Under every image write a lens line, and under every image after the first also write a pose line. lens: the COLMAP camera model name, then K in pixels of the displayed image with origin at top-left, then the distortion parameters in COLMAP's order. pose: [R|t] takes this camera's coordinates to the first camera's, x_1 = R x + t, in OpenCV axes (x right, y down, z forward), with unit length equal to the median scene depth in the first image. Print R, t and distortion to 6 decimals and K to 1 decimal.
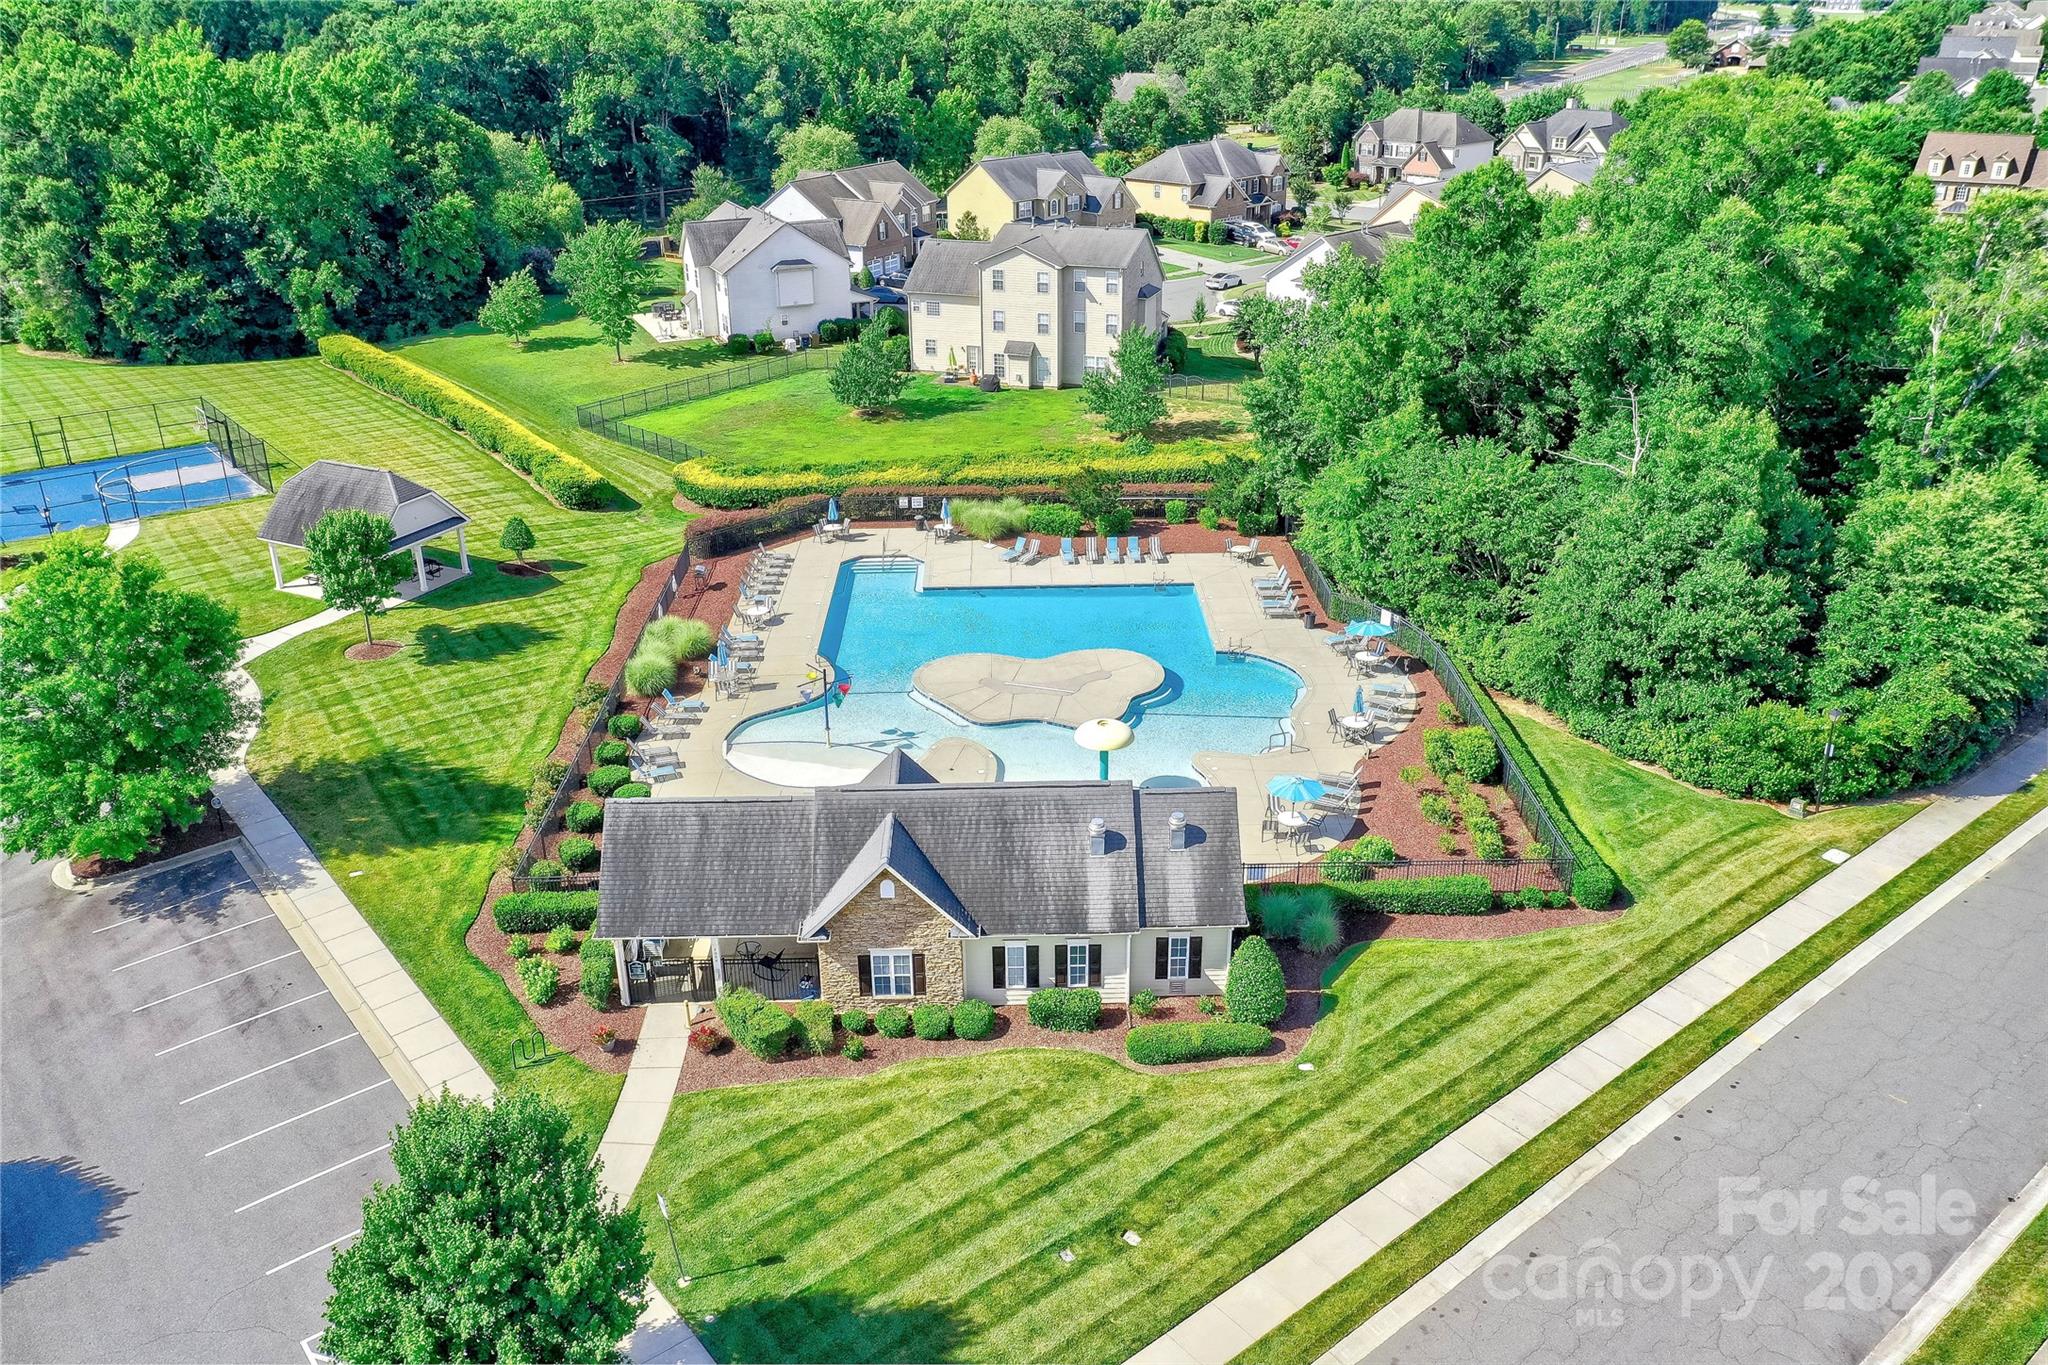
lens RADIAL K [[1594.0, 0, 1028.5], [0, 1594.0, 686.6], [0, 0, 1]] dist [-0.012065, 0.000142]
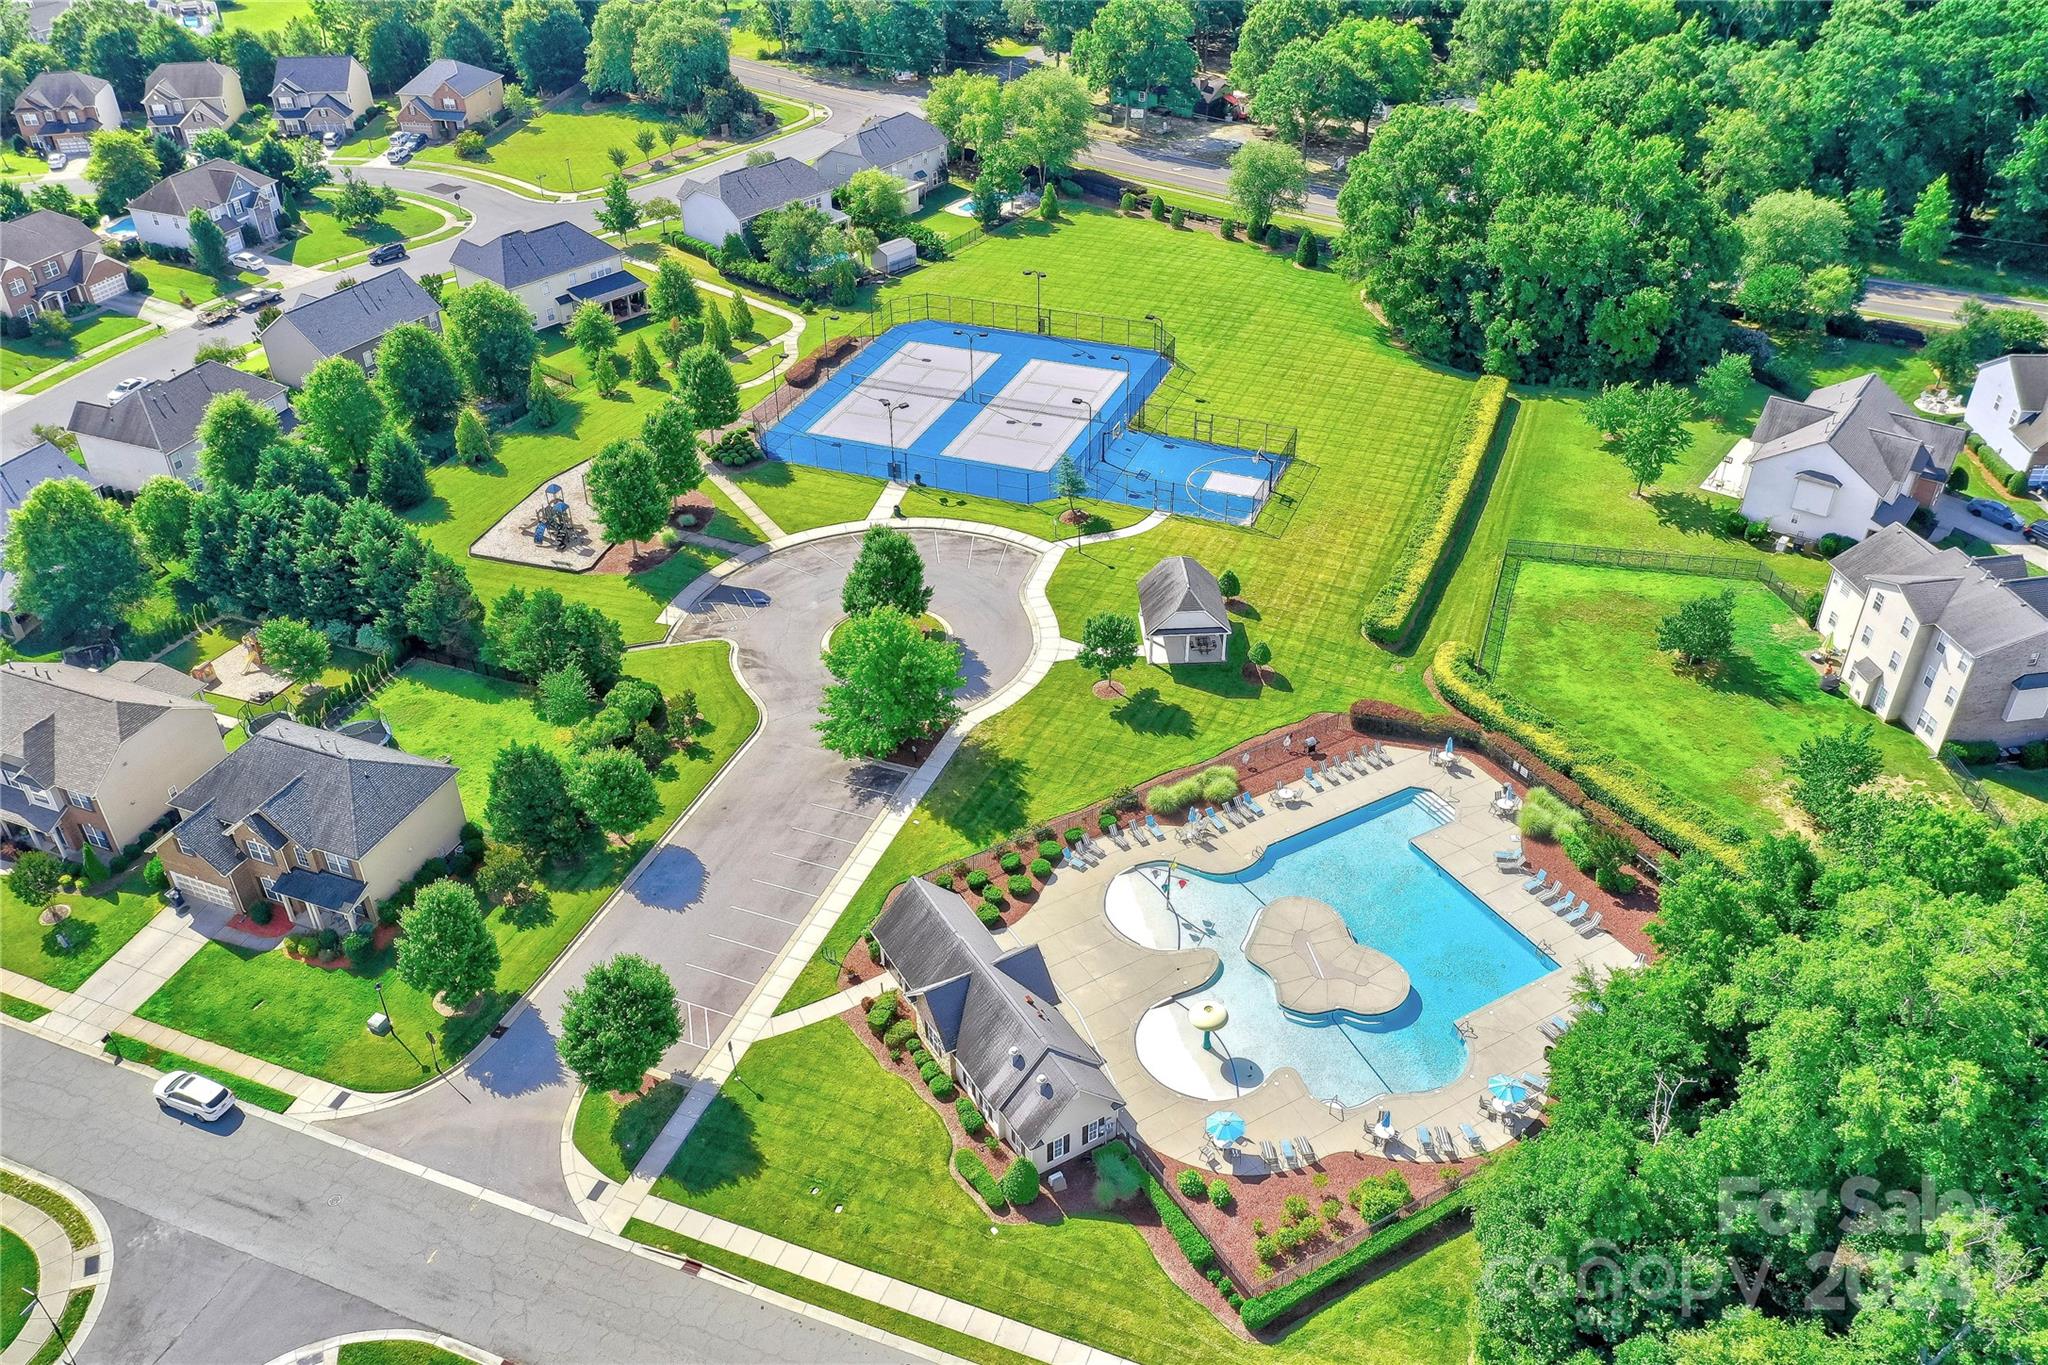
lens RADIAL K [[1594.0, 0, 1025.2], [0, 1594.0, 679.1], [0, 0, 1]] dist [-0.012065, 0.000142]
pose [[0.484295, 0.498284, -0.719146, 0.624944], [-0.354861, 0.863196, 0.359119, -0.508888], [0.799708, 0.081277, 0.594863, -0.047959]]
